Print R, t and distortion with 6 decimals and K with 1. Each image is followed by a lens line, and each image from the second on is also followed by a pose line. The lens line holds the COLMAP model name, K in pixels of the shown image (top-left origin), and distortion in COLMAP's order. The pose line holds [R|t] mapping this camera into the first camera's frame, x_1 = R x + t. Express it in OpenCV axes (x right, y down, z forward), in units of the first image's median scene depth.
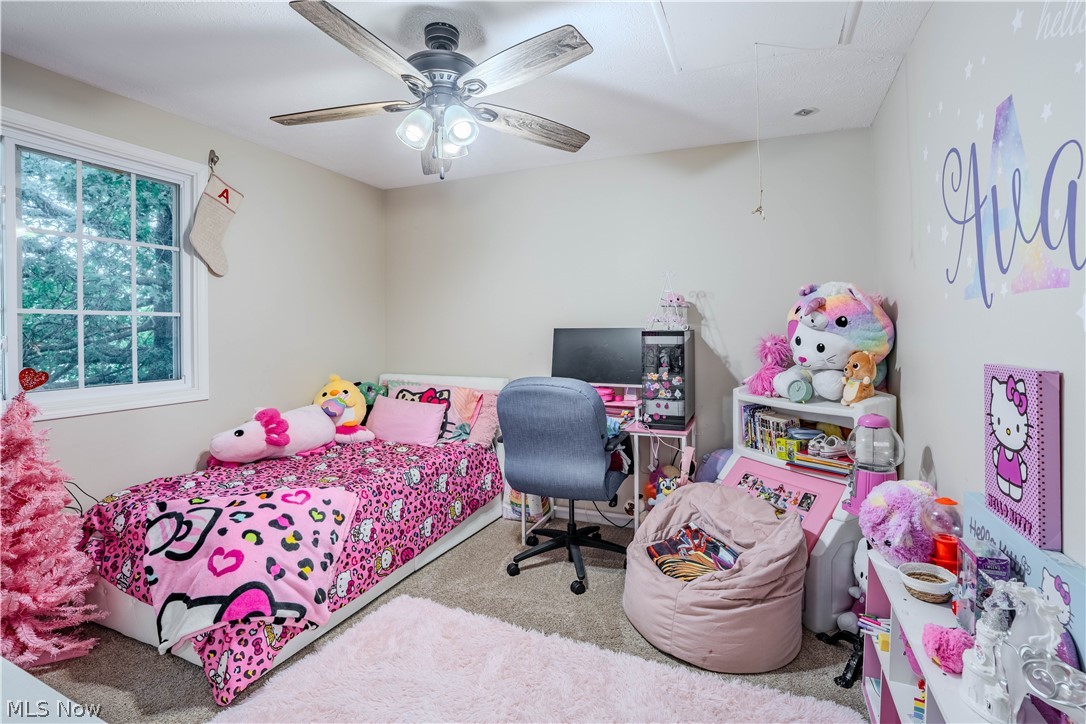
lens RADIAL K [[500.7, 0, 541.9], [0, 500.7, 377.9], [0, 0, 1]] dist [-0.062807, 0.019951]
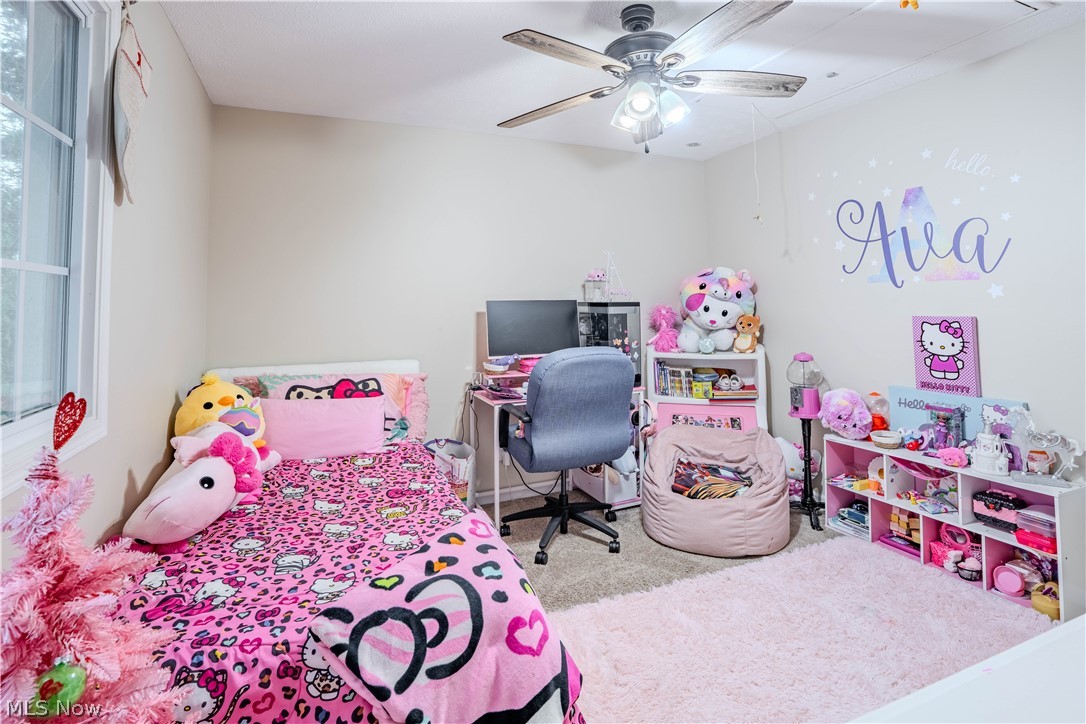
lens RADIAL K [[523.0, 0, 541.8], [0, 523.0, 316.3], [0, 0, 1]] dist [-0.066650, 0.024341]
pose [[0.699501, -0.022529, 0.714277, -0.832532], [0.075233, 0.996270, -0.042253, -0.027783], [-0.710661, 0.083293, 0.698587, 0.320924]]
